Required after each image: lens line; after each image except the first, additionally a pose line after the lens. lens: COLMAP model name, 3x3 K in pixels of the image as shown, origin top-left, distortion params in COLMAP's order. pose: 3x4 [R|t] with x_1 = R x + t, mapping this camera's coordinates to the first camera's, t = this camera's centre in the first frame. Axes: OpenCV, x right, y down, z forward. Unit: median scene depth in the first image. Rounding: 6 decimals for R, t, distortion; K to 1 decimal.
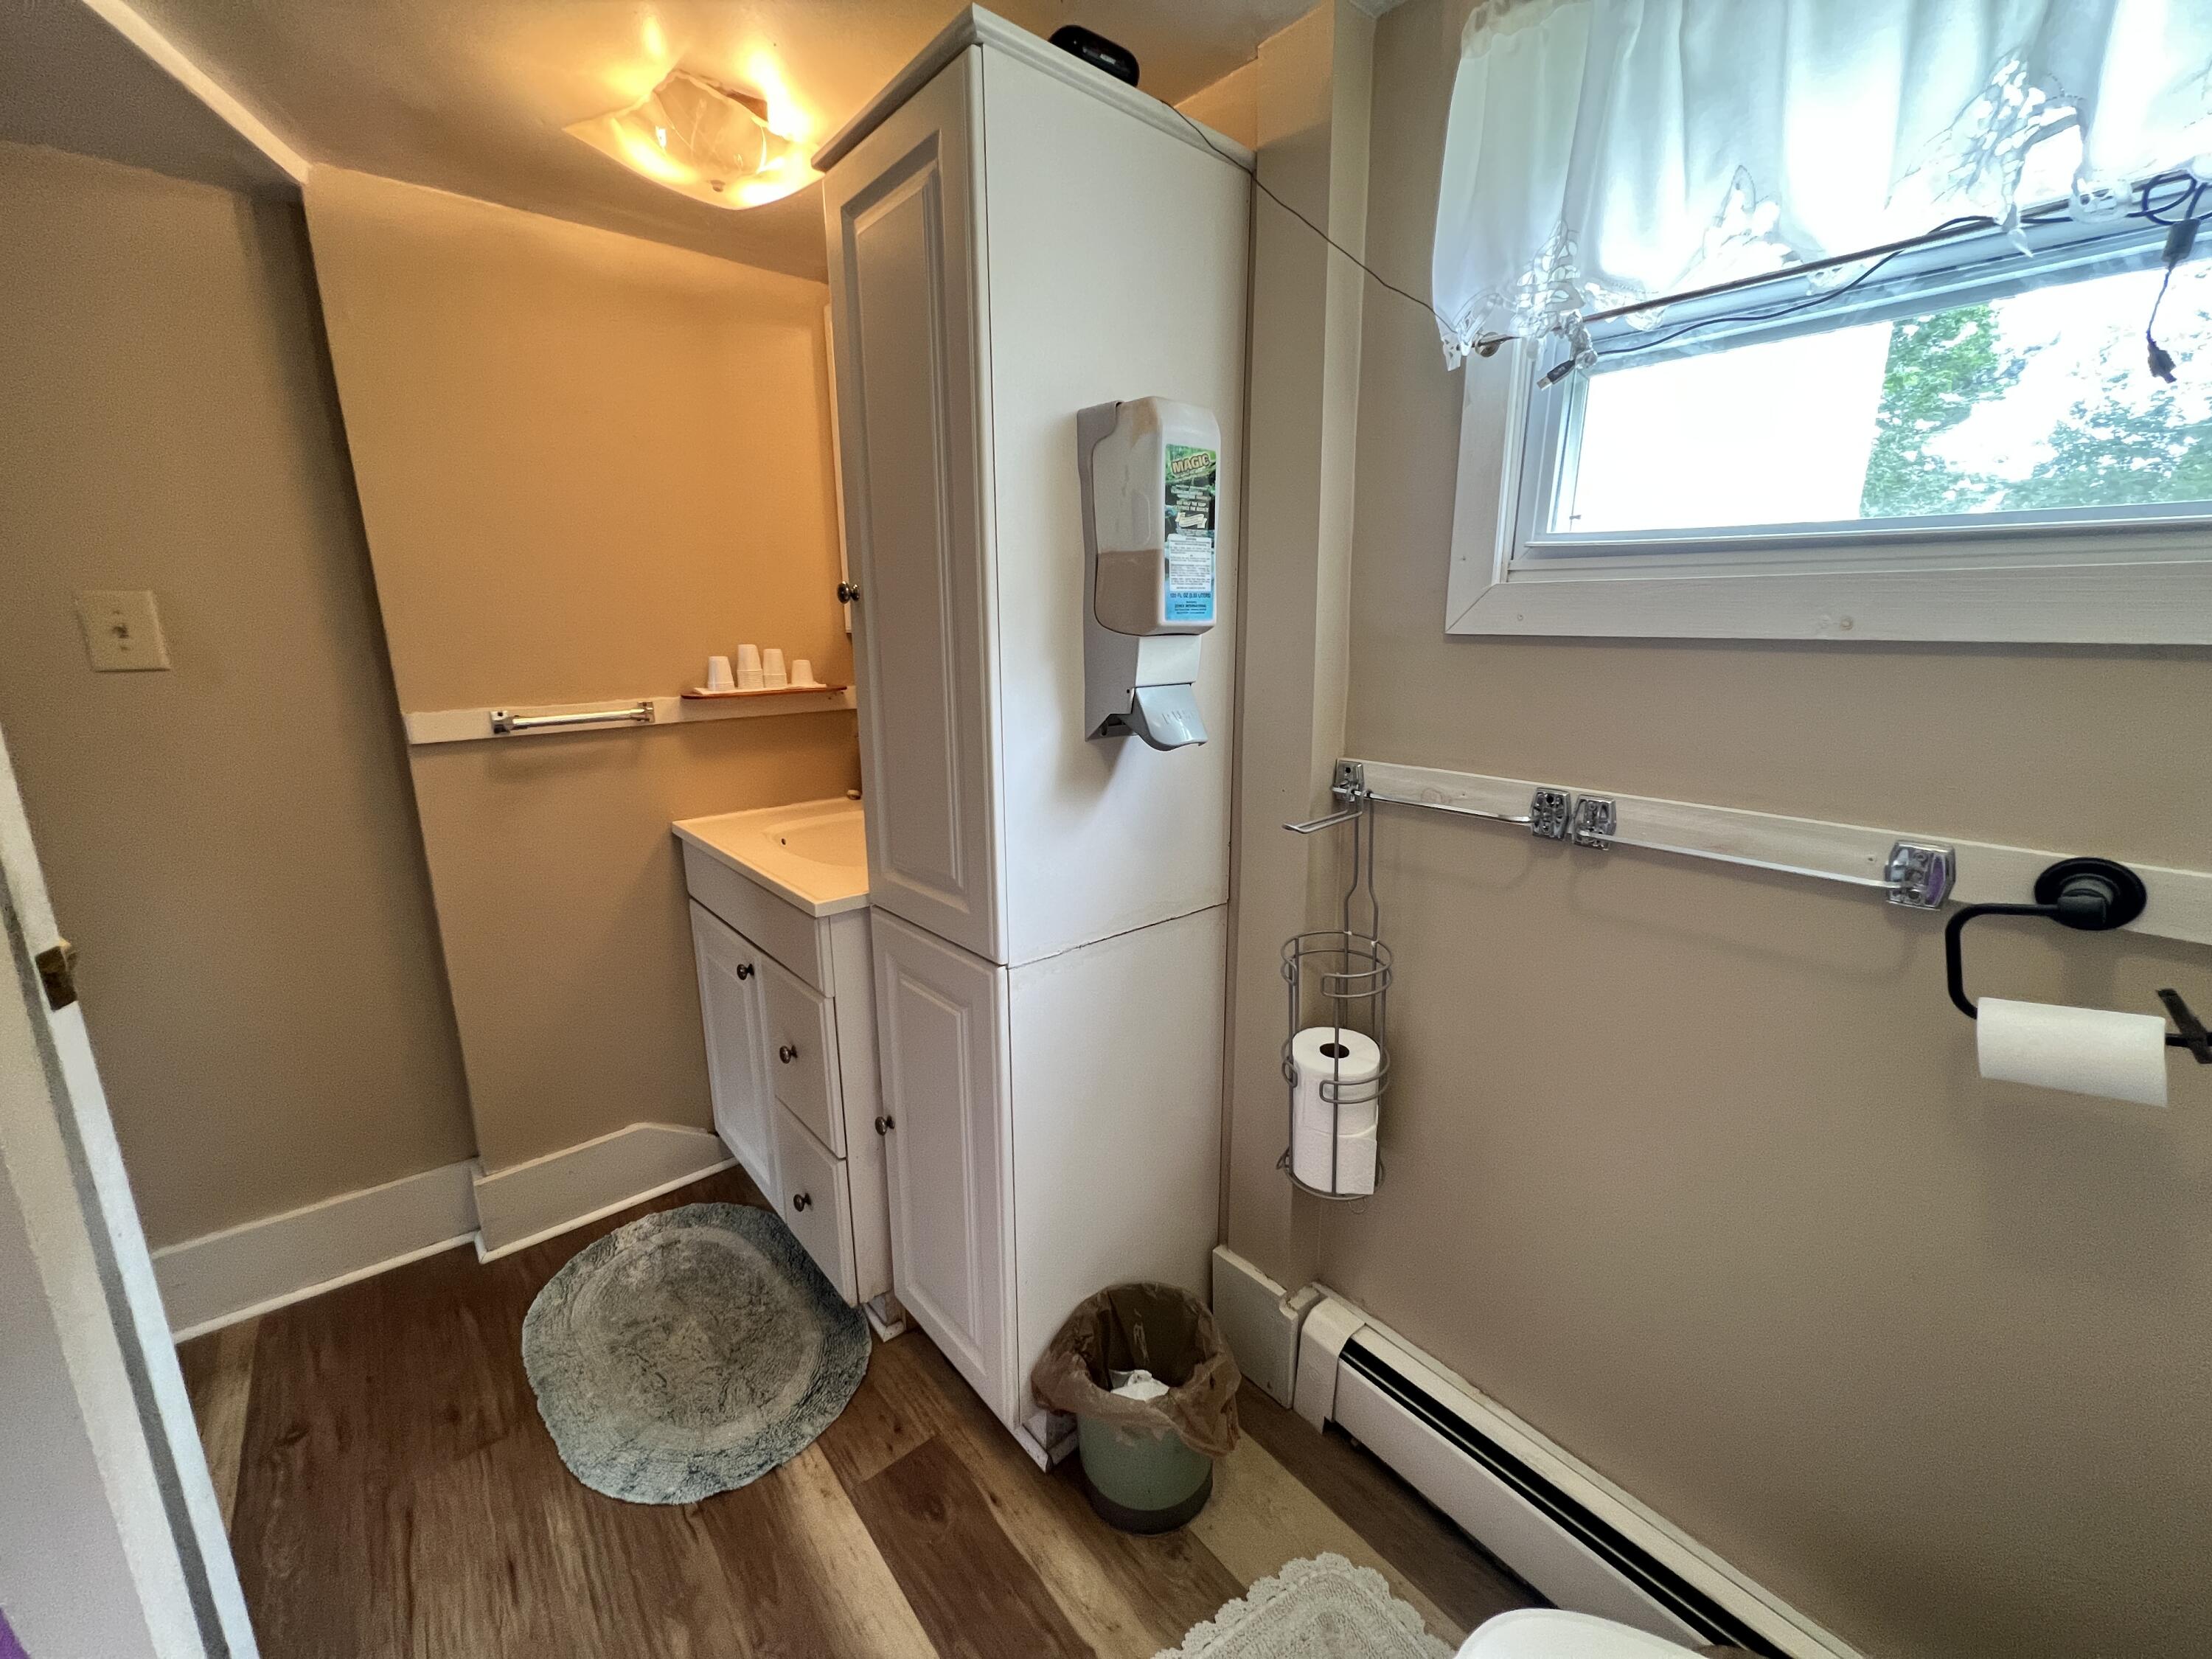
lens RADIAL K [[899.6, 0, 1101.1], [0, 899.6, 828.9], [0, 0, 1]] dist [0.000333, 0.000916]
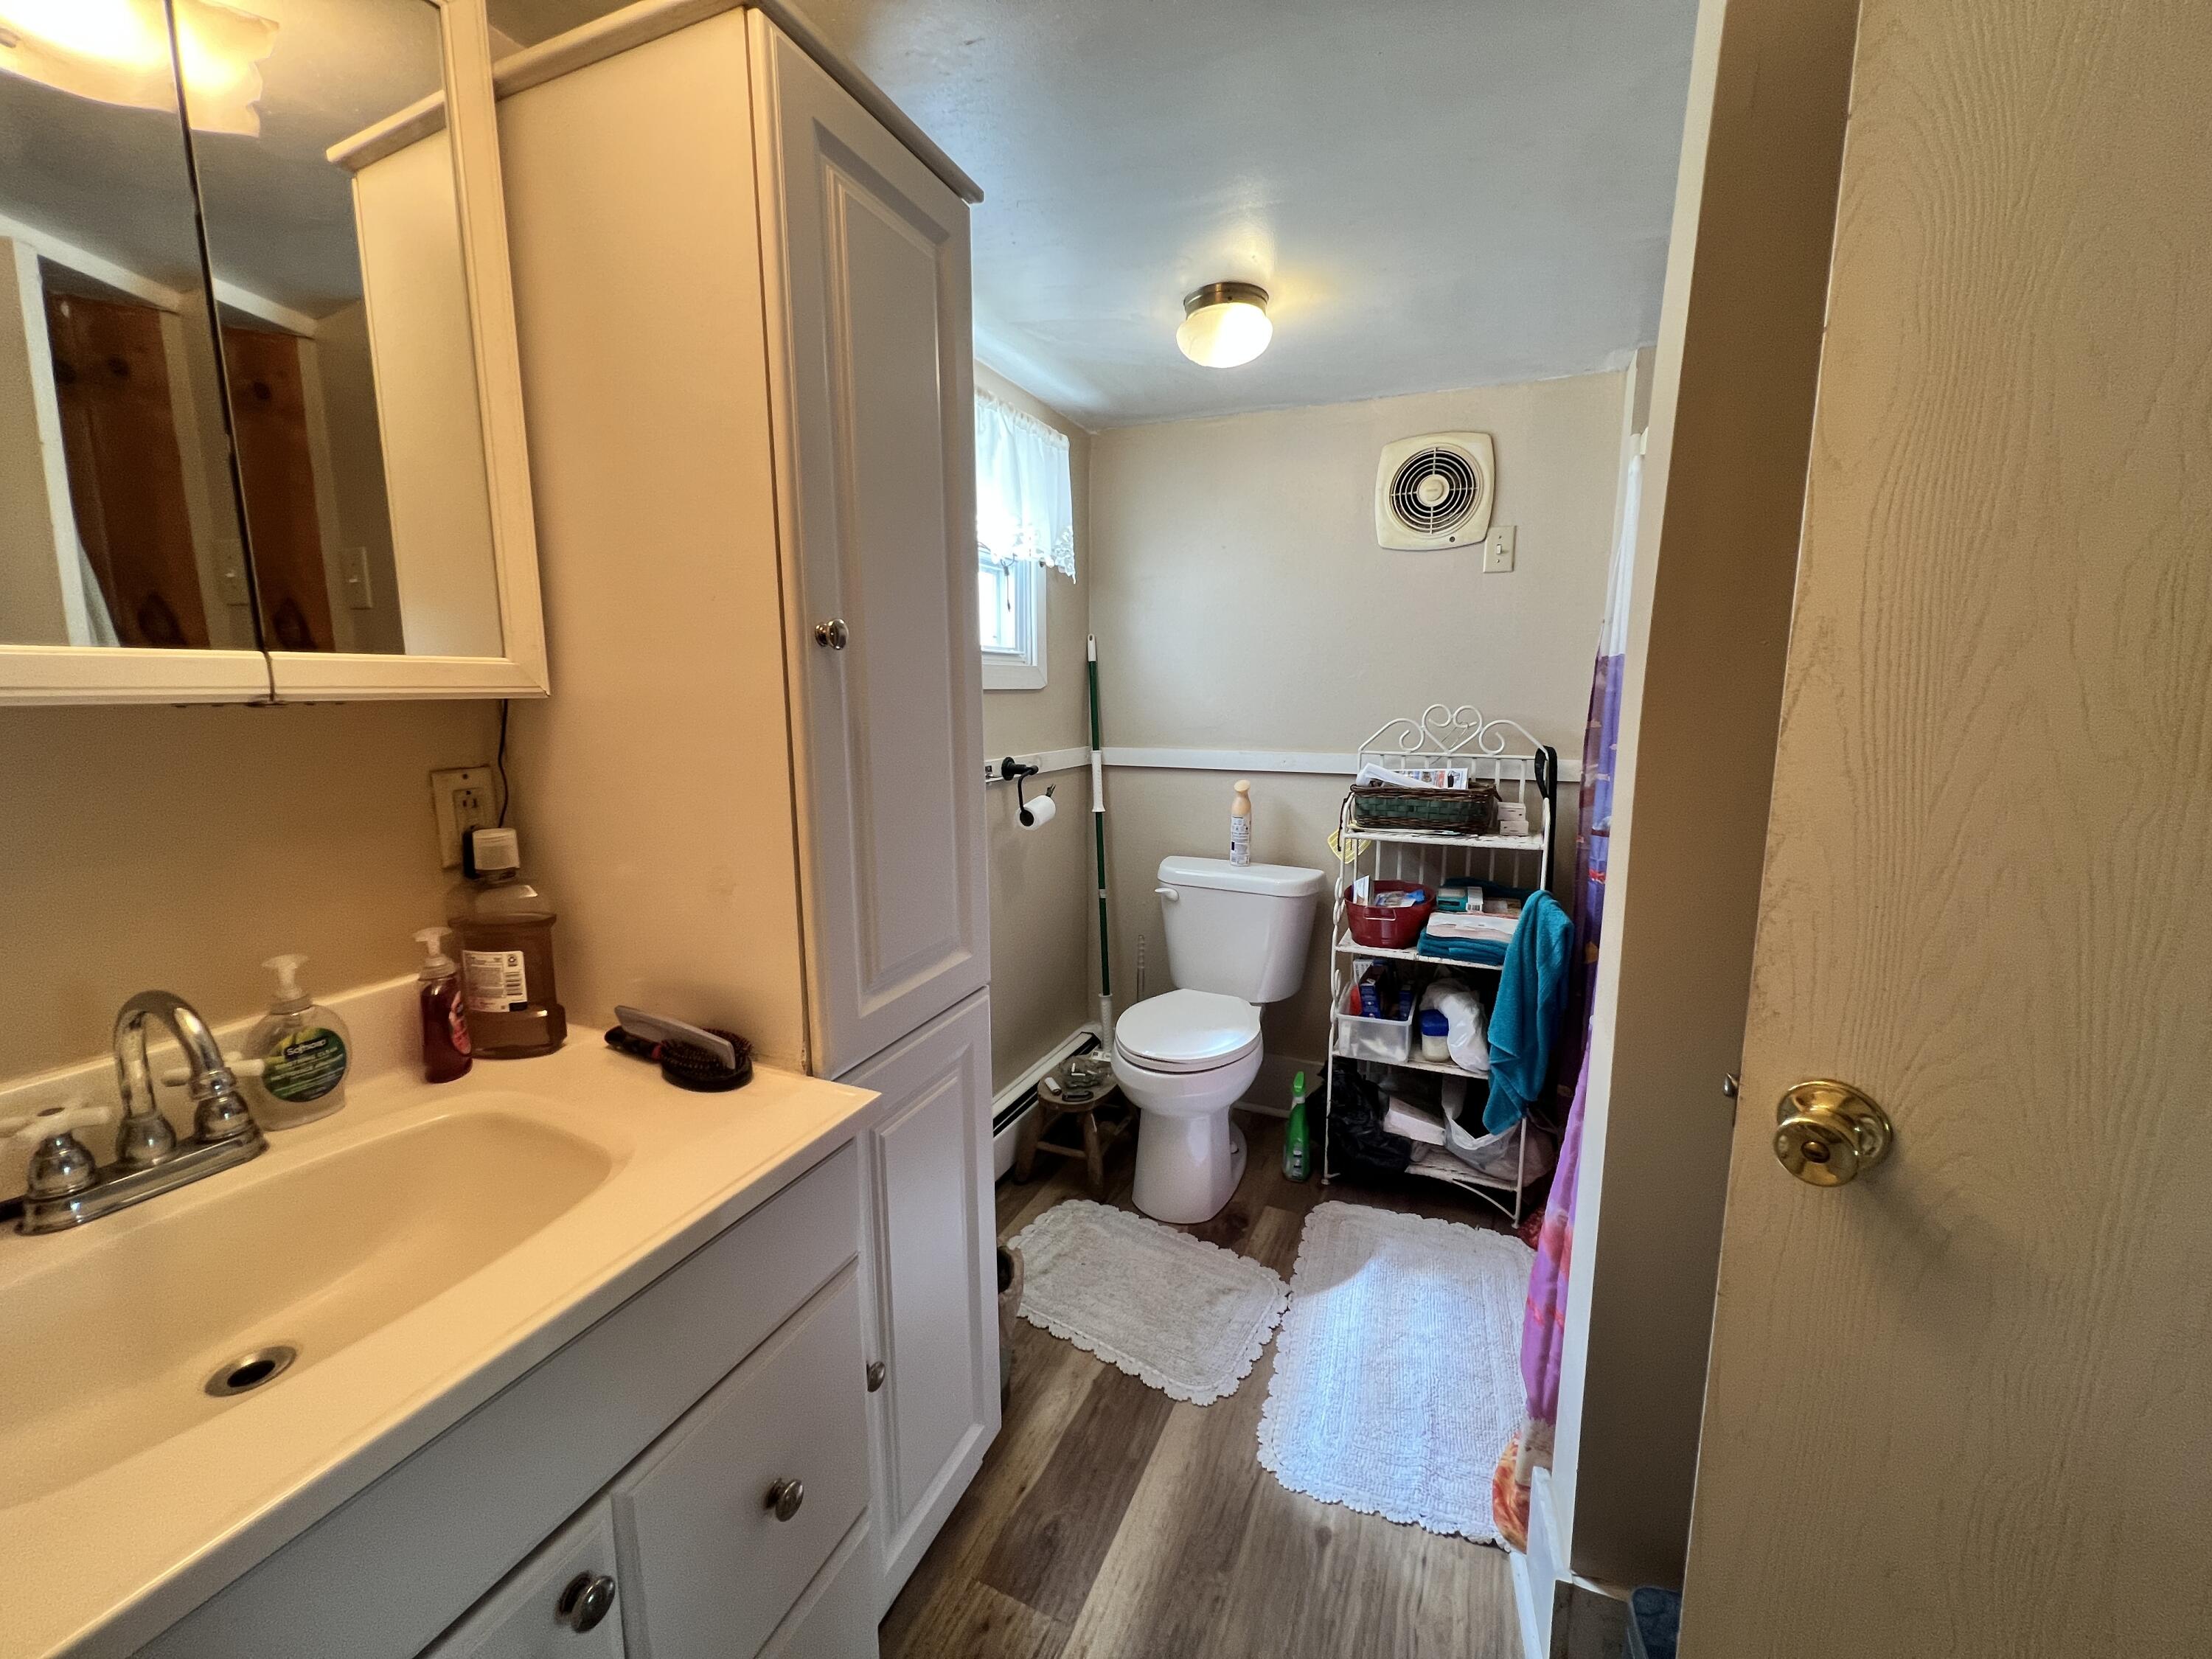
lens RADIAL K [[899.6, 0, 1098.5], [0, 899.6, 820.1], [0, 0, 1]] dist [0.000333, 0.000916]
pose [[-0.449792, -0.128799, 0.883798, -1.089125], [0.209040, 0.946880, 0.244379, -0.274009], [-0.868326, 0.294668, -0.398975, 1.207513]]
